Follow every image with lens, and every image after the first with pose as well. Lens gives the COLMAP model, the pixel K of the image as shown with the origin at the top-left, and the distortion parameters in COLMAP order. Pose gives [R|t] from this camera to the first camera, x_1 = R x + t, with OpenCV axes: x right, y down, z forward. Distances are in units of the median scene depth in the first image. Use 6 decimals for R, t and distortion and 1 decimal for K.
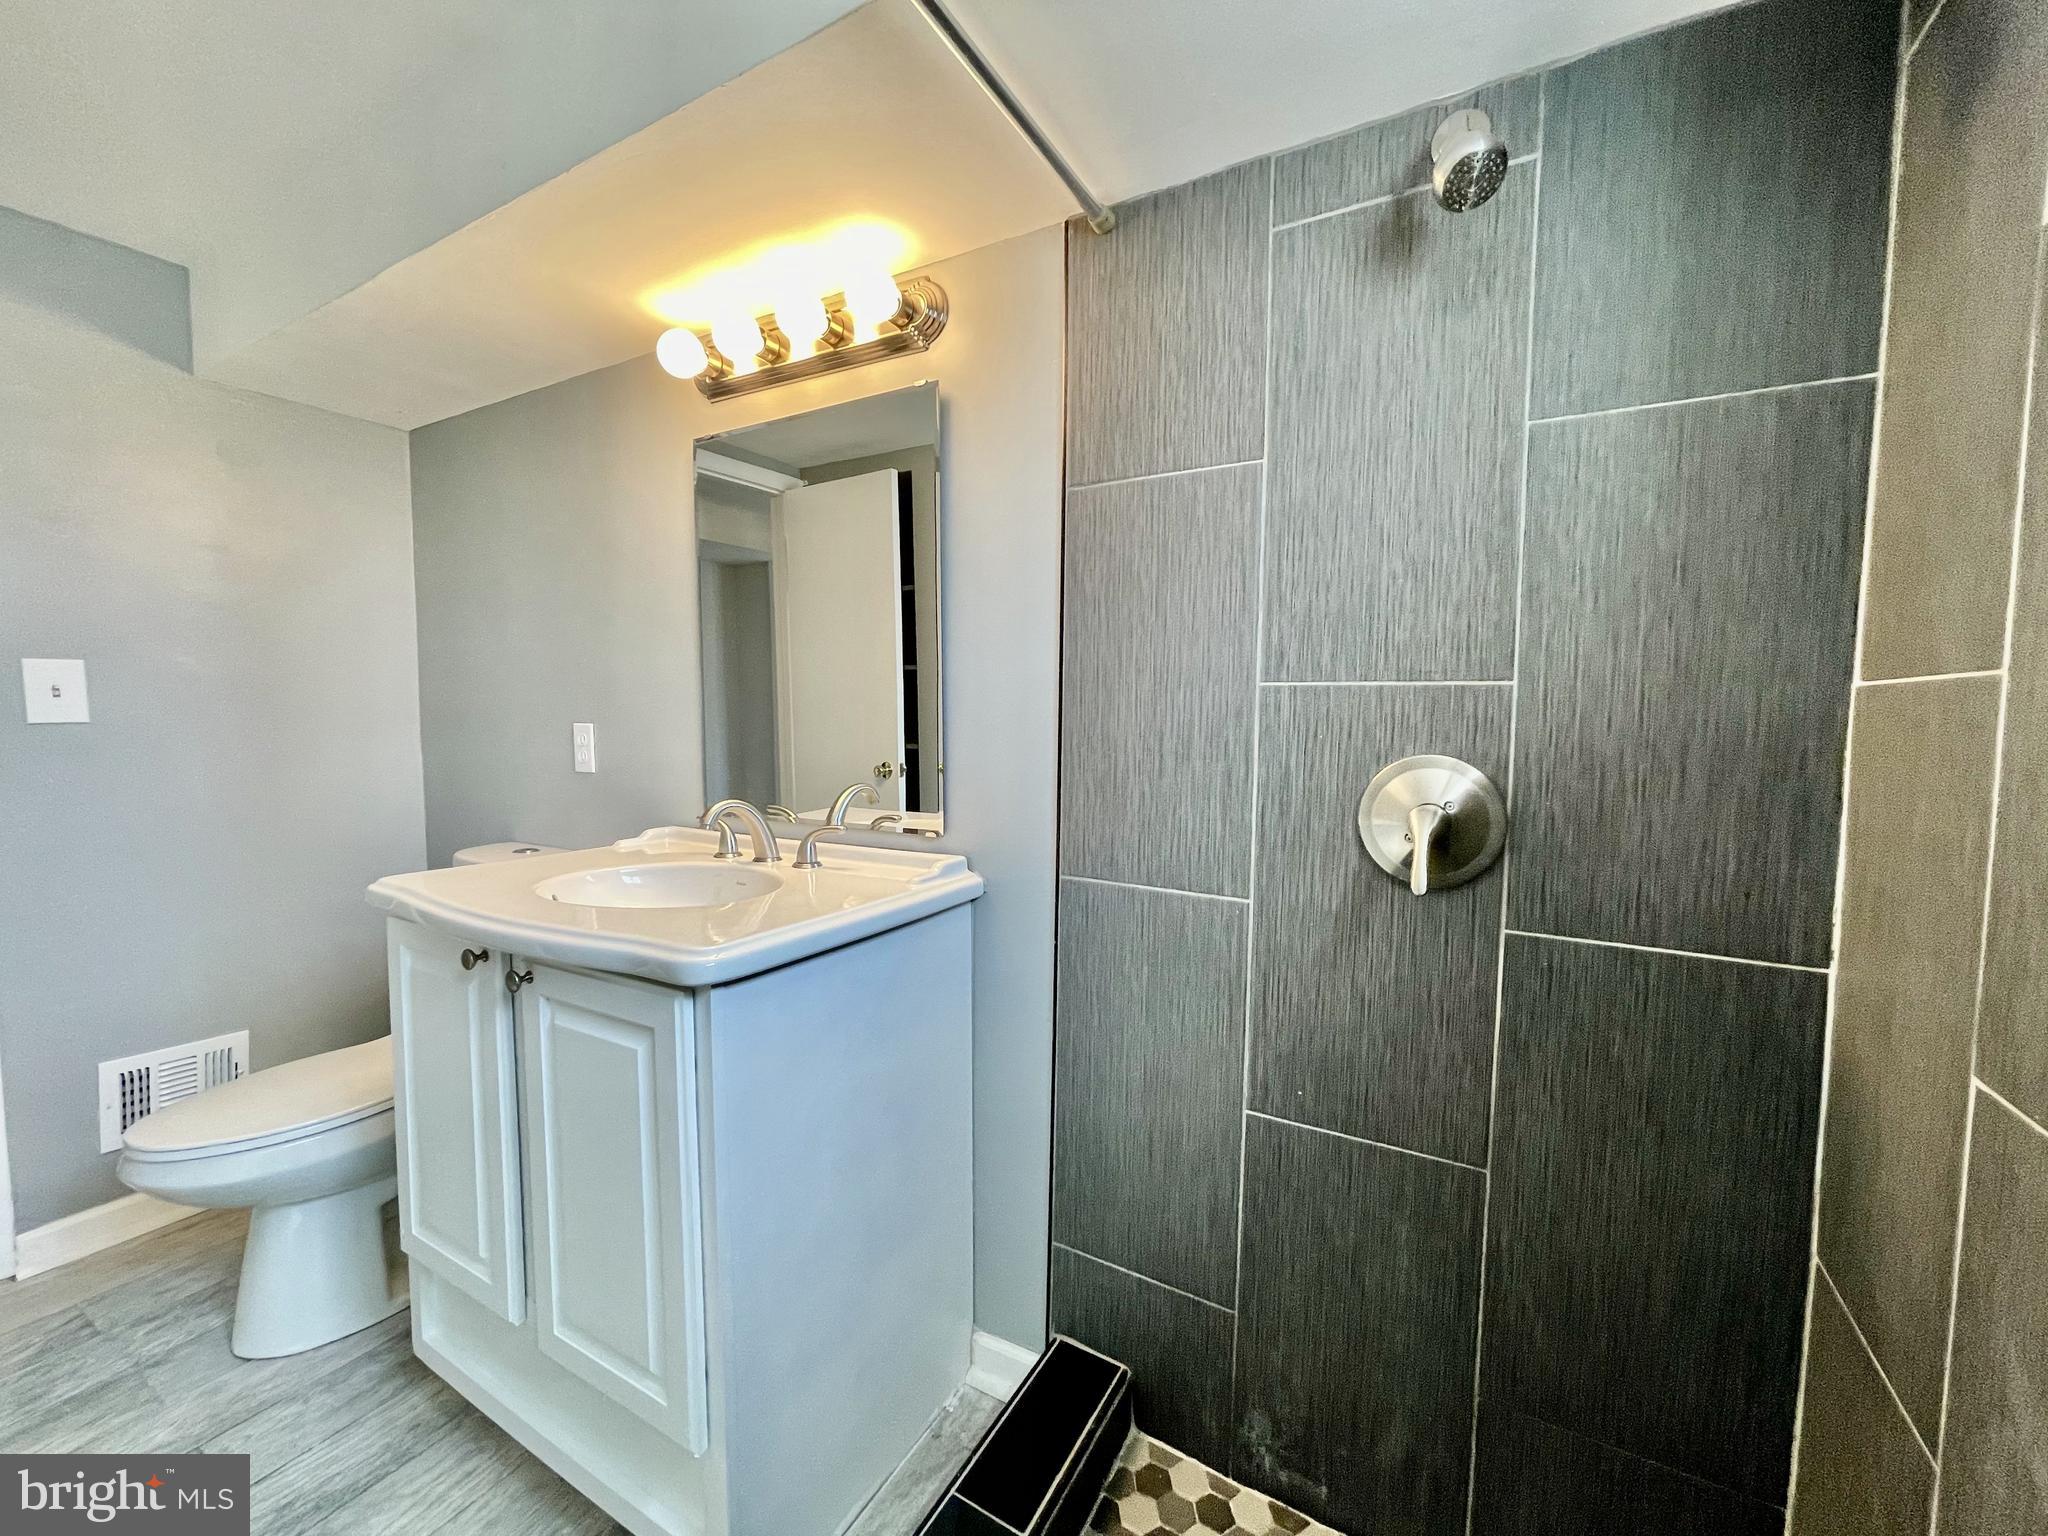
lens RADIAL K [[828.3, 0, 1023.0], [0, 828.3, 768.3], [0, 0, 1]] dist [-0.005438, 0.001725]
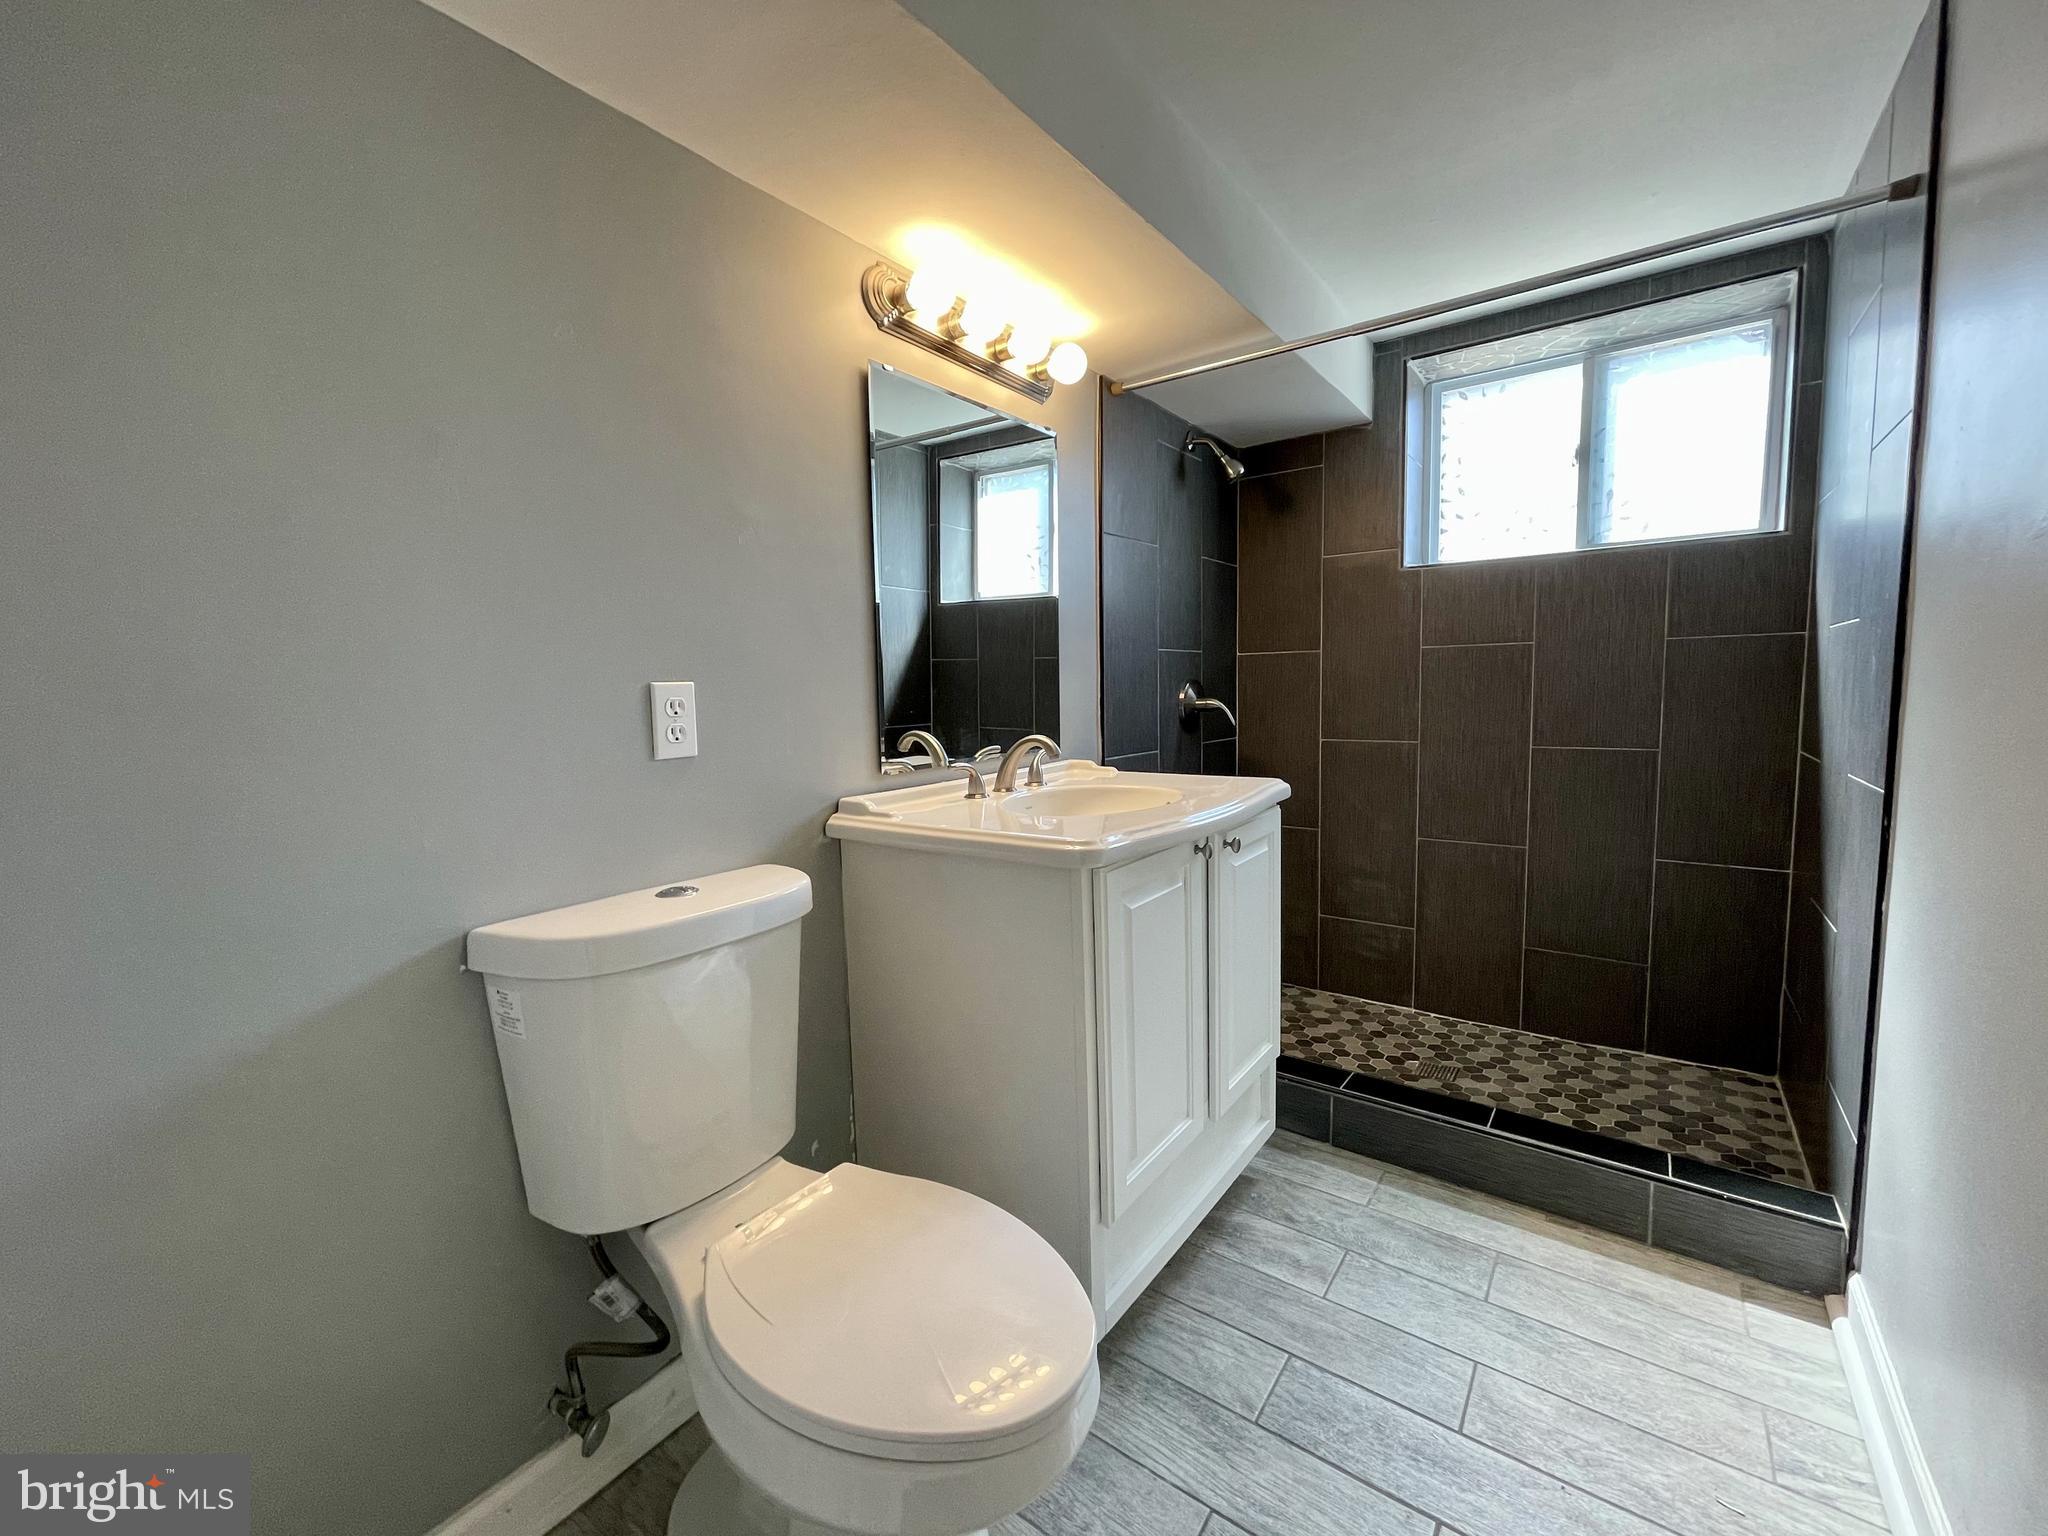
lens RADIAL K [[828.3, 0, 1023.6], [0, 828.3, 762.6], [0, 0, 1]] dist [-0.005438, 0.001725]
pose [[0.117919, -0.108399, 0.987089, -1.515601], [0.085571, 0.991436, 0.098654, -0.042980], [-0.989329, 0.072833, 0.126185, 0.867116]]
